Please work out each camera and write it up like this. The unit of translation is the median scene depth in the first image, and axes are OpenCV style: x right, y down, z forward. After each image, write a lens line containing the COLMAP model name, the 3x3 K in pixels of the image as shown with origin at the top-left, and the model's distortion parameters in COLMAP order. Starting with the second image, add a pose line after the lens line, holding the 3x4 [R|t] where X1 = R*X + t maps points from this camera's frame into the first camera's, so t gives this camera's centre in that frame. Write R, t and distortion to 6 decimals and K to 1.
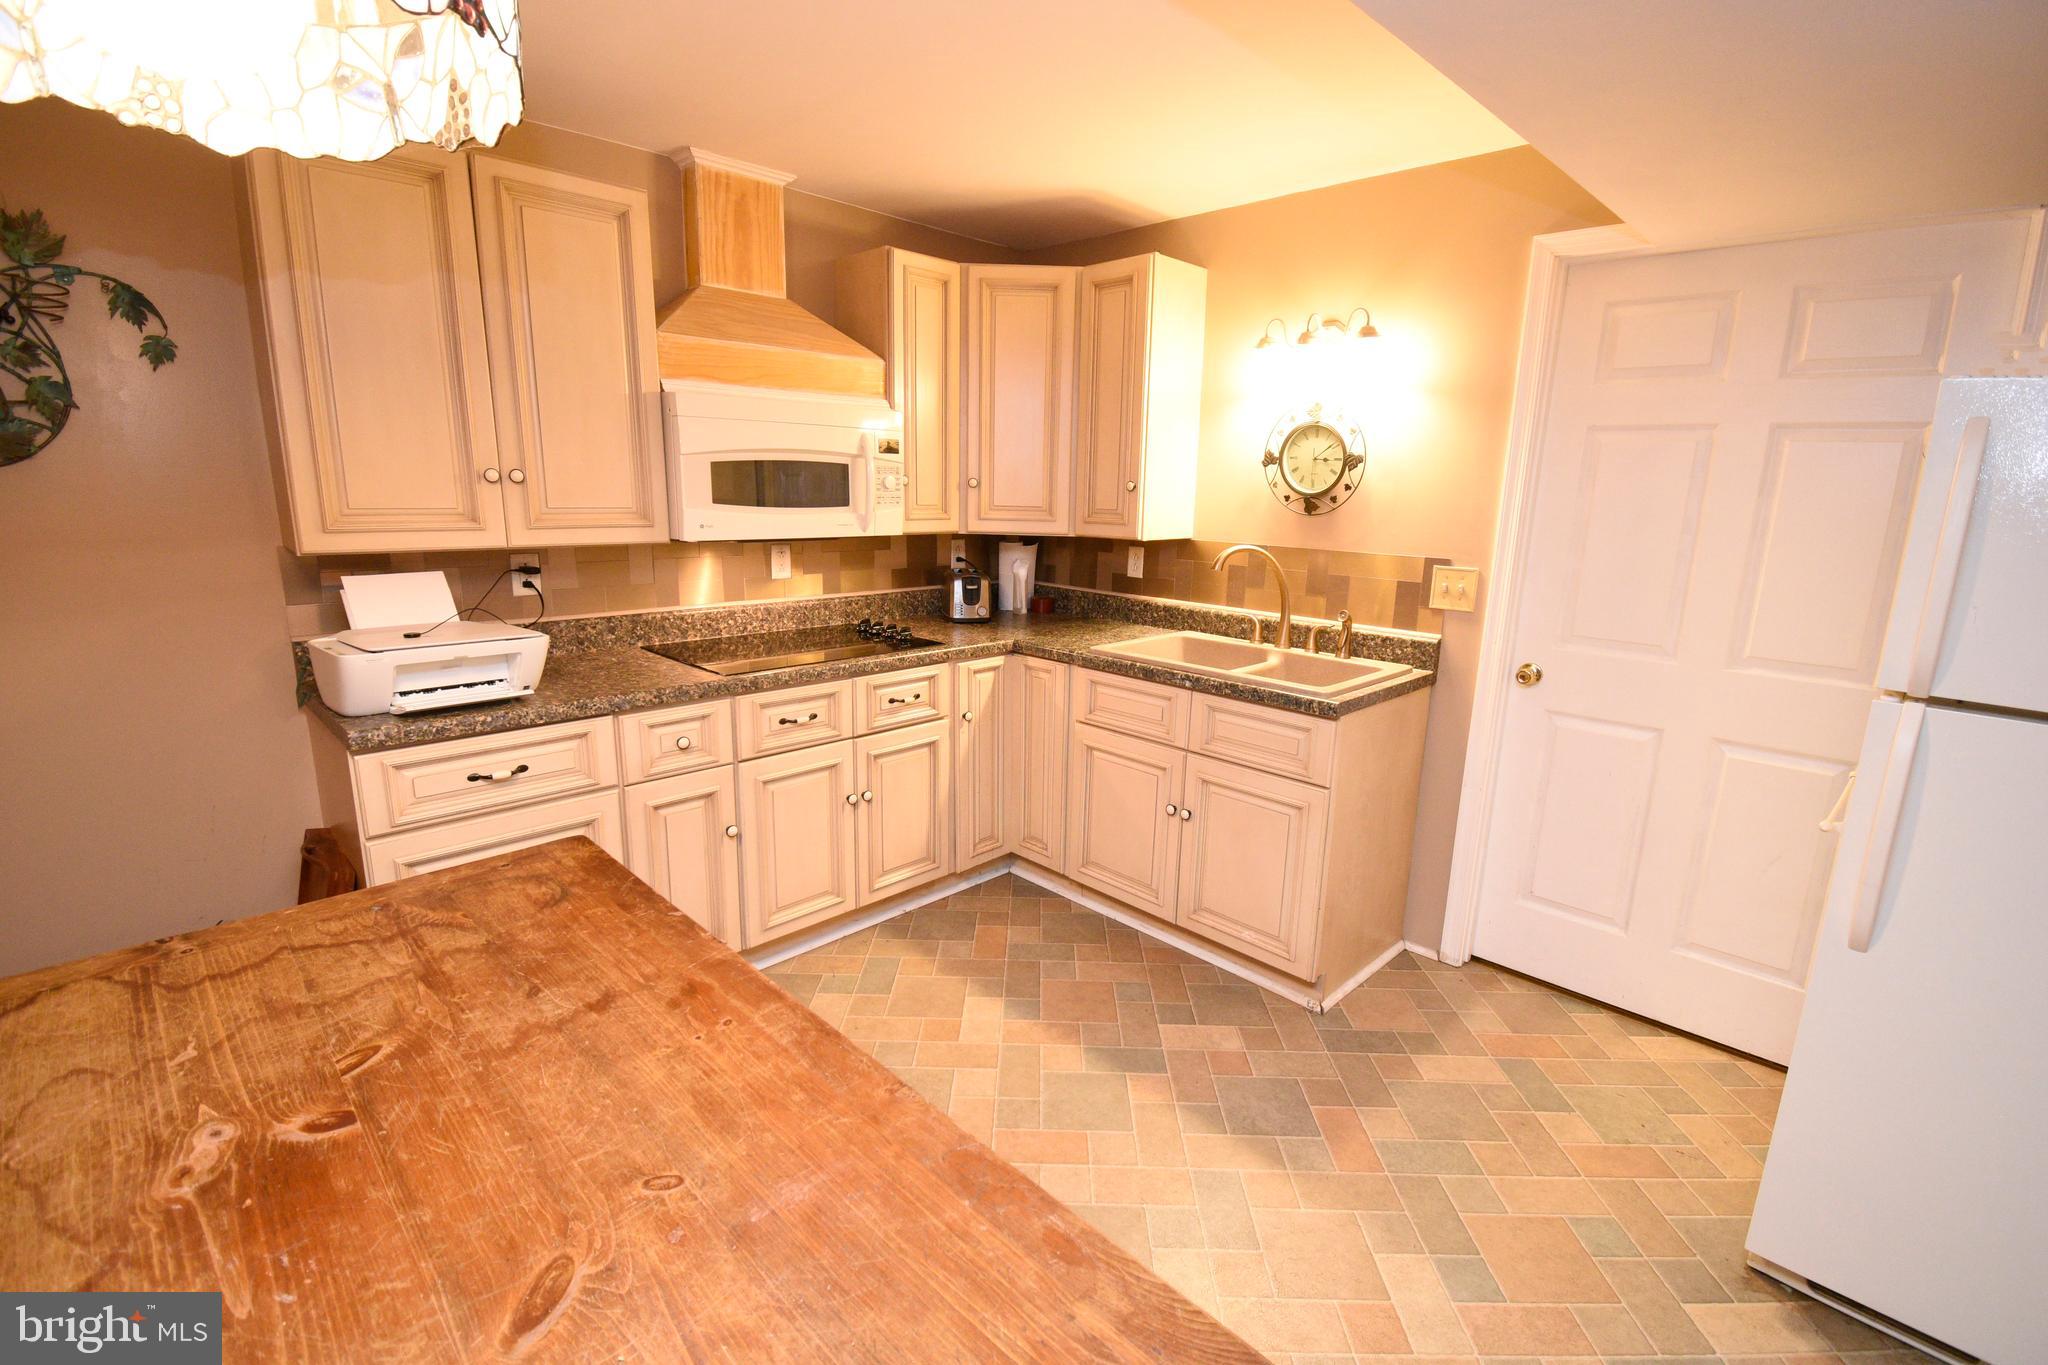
lens RADIAL K [[910.3, 0, 1043.7], [0, 910.3, 684.7], [0, 0, 1]] dist [0.012010, -0.018339]
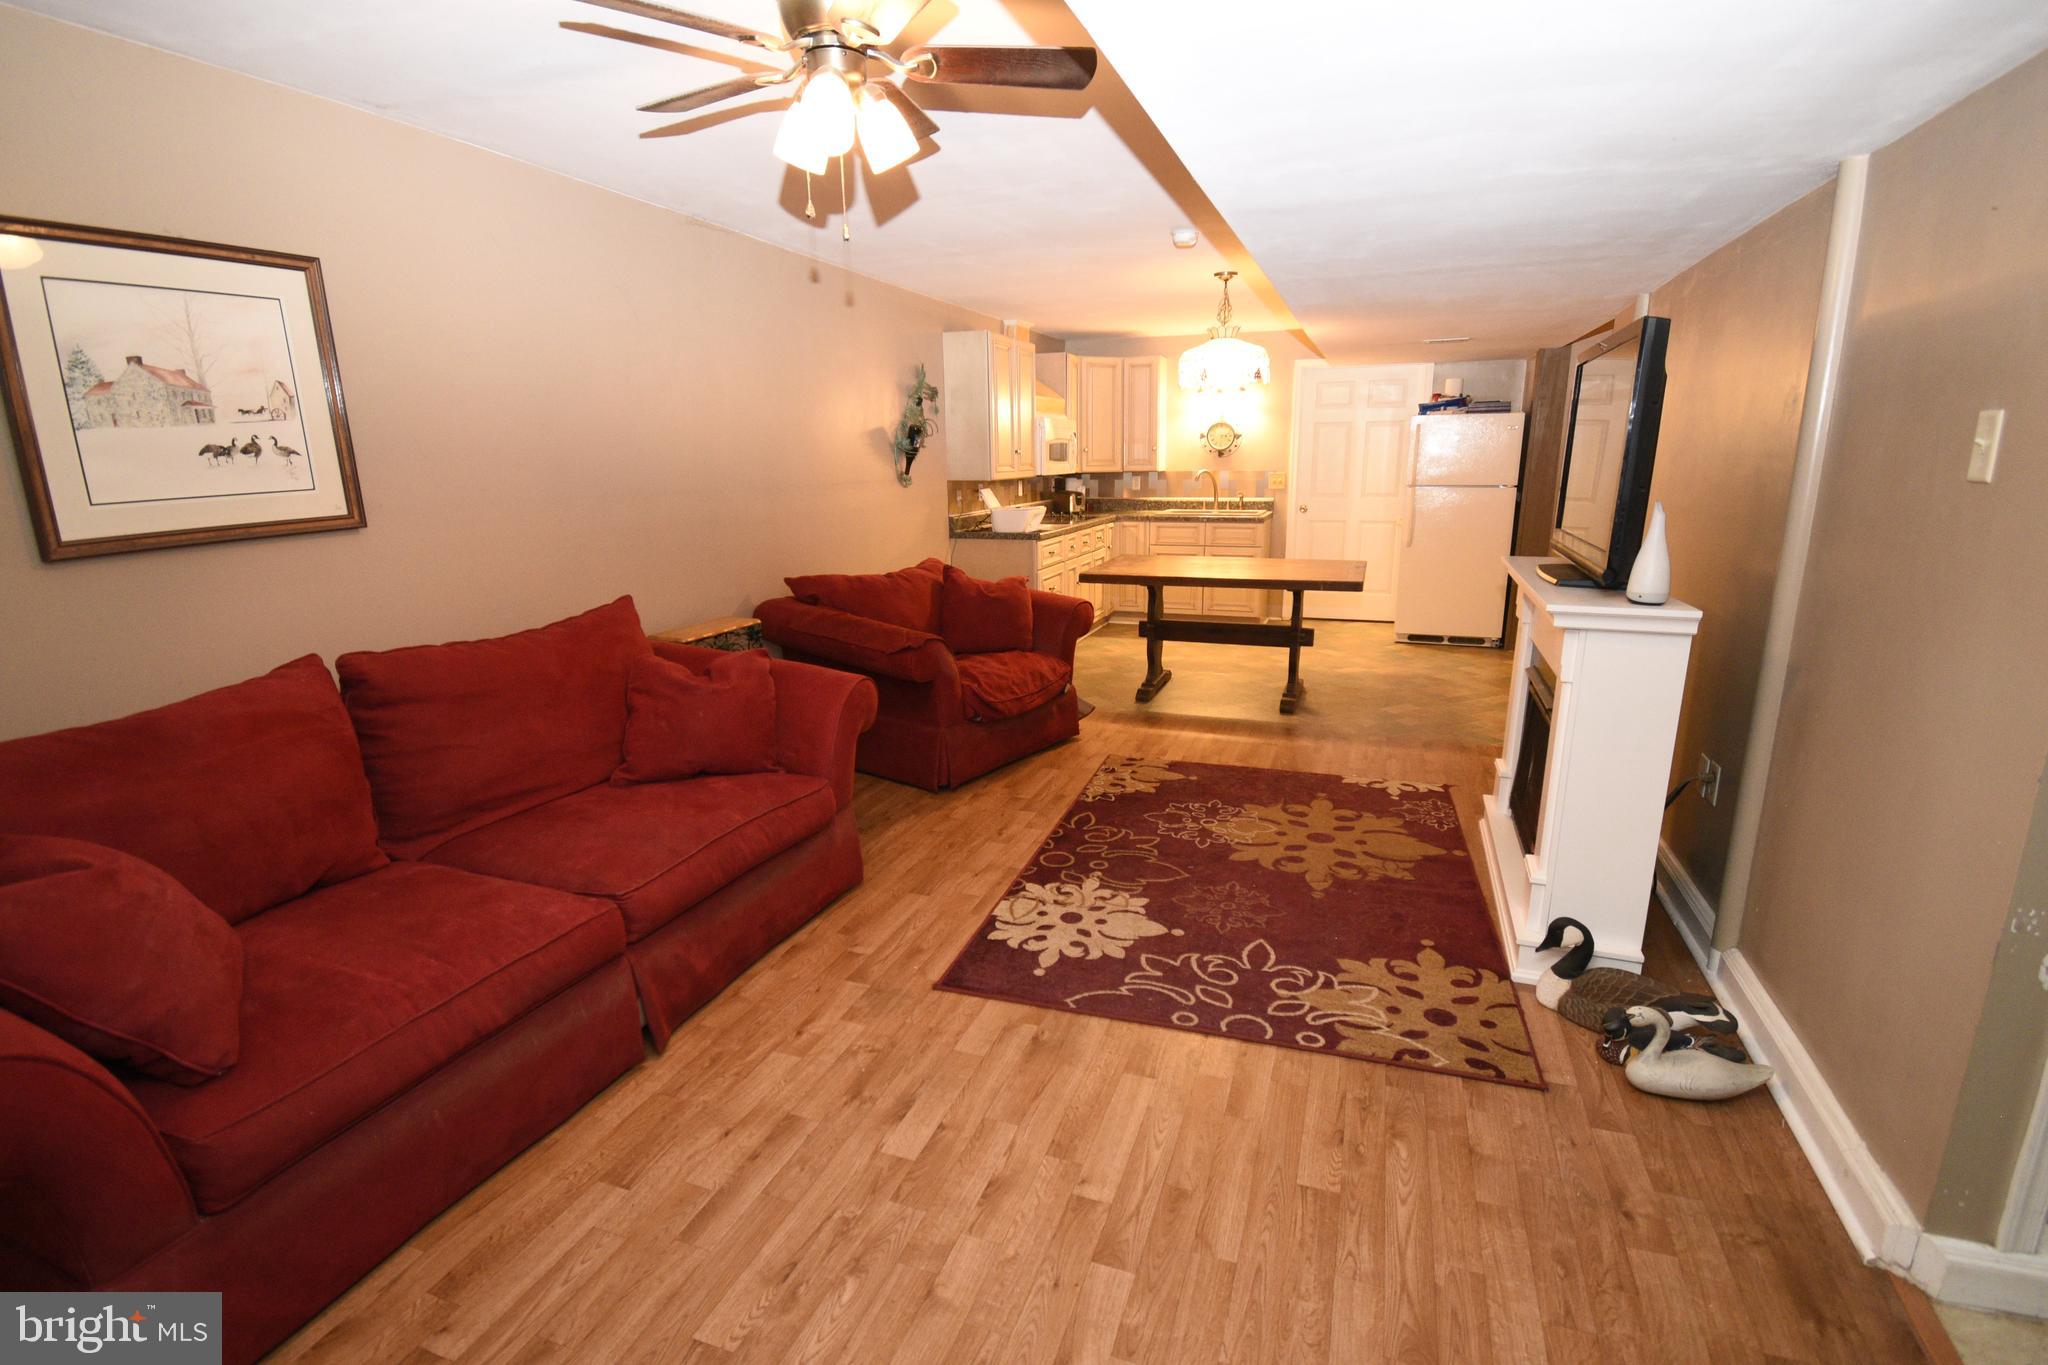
lens RADIAL K [[946.6, 0, 1022.1], [0, 946.6, 692.9], [0, 0, 1]] dist [-0.002179, -0.000470]
pose [[0.910499, -0.135286, 0.390755, -1.480301], [0.124240, 0.990807, 0.053543, 0.284483], [-0.394407, -0.000204, 0.918936, -1.353923]]
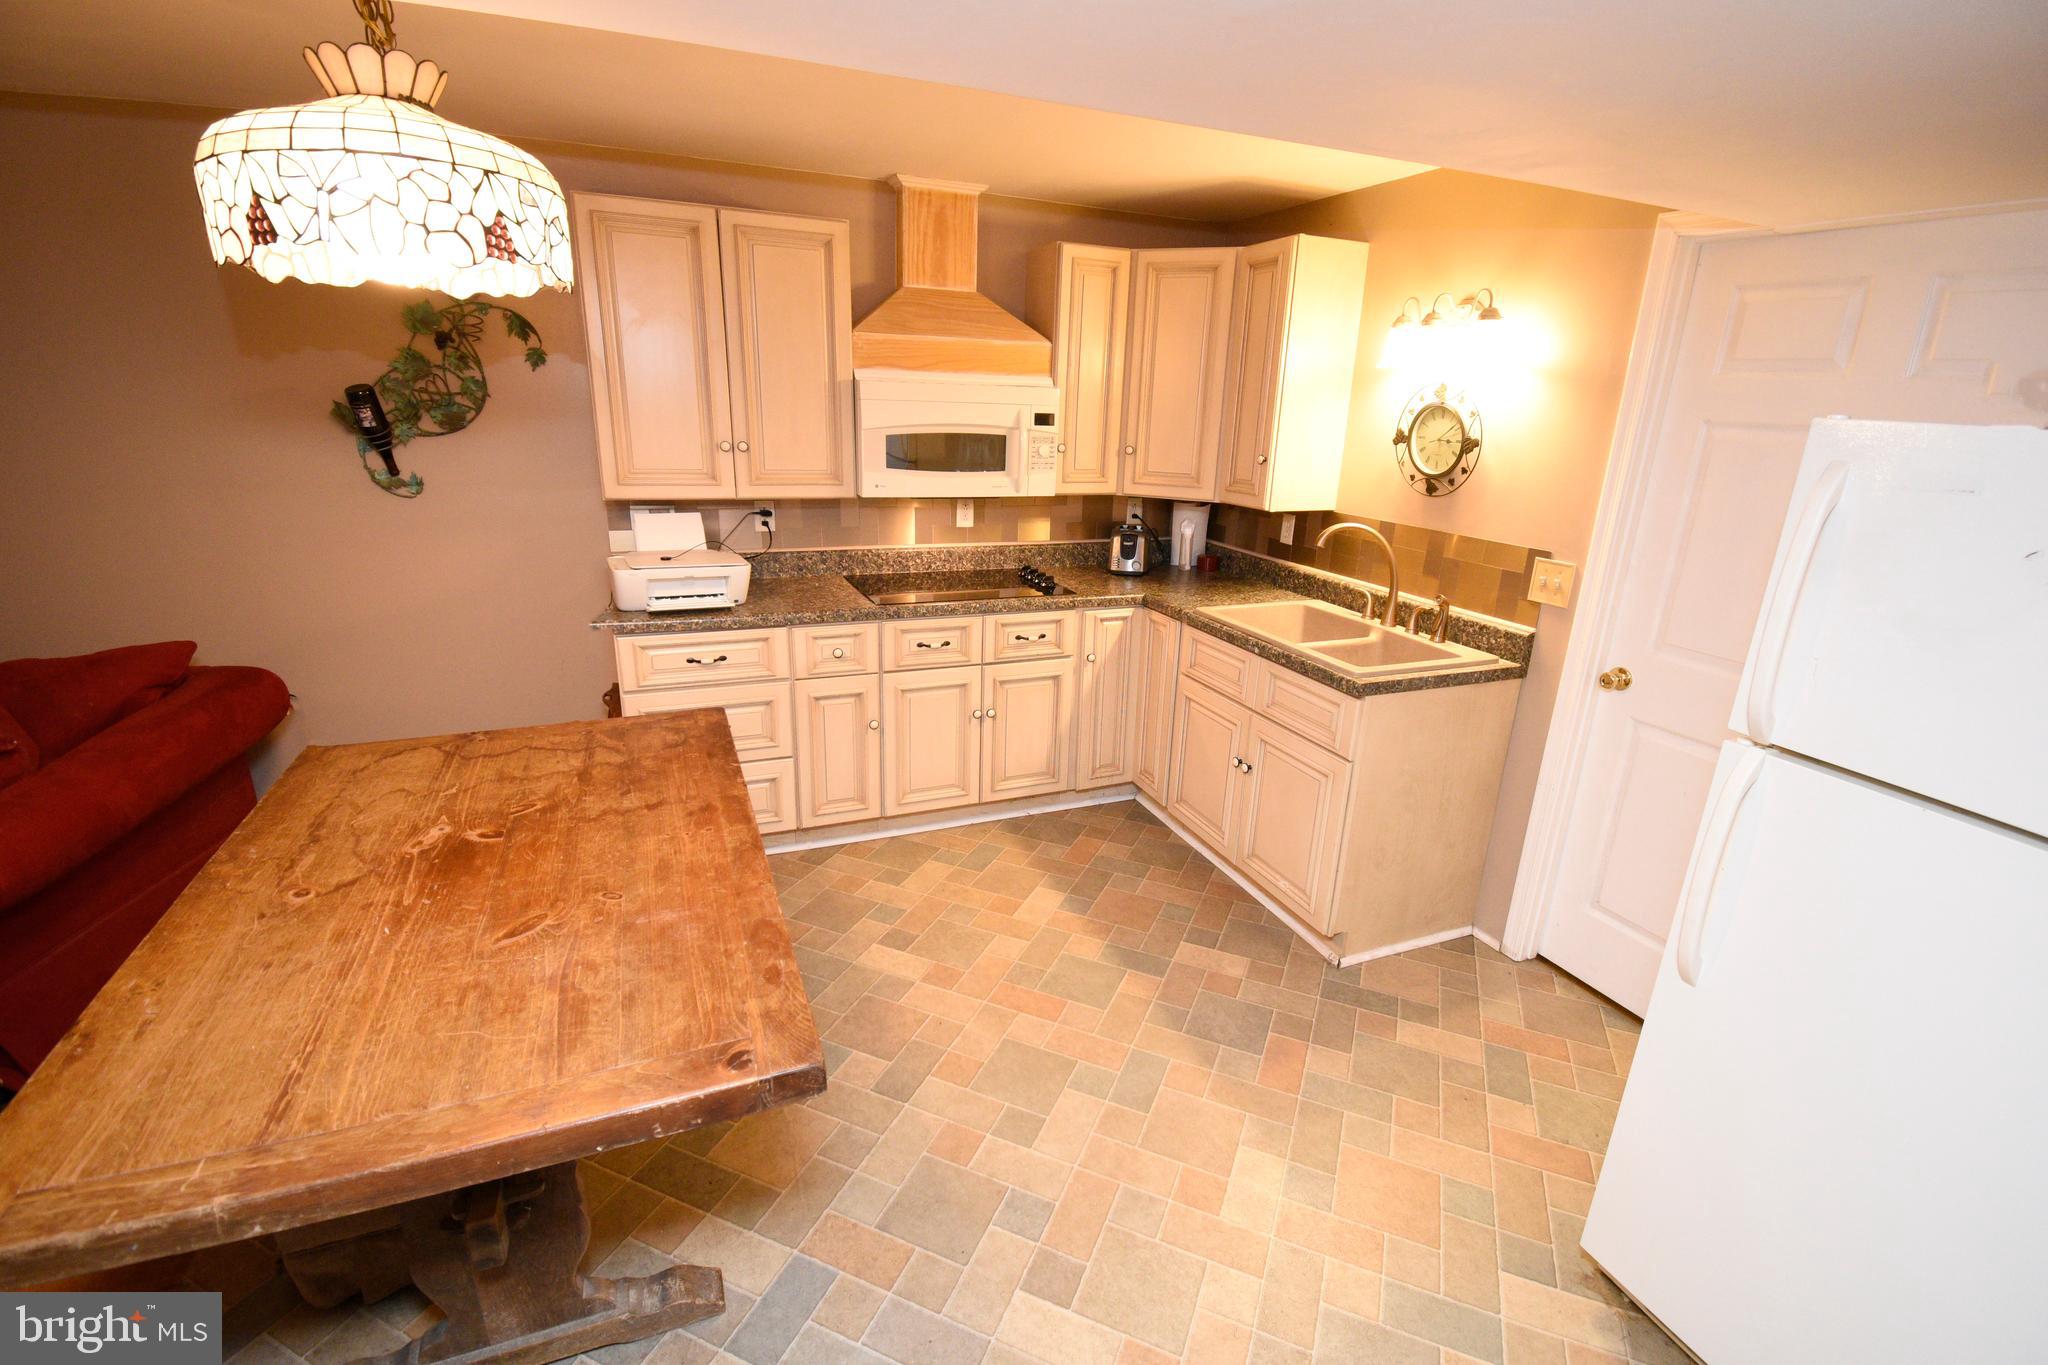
lens RADIAL K [[910.3, 0, 1050.4], [0, 910.3, 685.5], [0, 0, 1]] dist [0.012010, -0.018339]
pose [[0.928214, 0.121863, -0.351522, 0.308576], [-0.096022, 0.991293, 0.090104, -0.032475], [0.359442, -0.049882, 0.931833, -0.105161]]
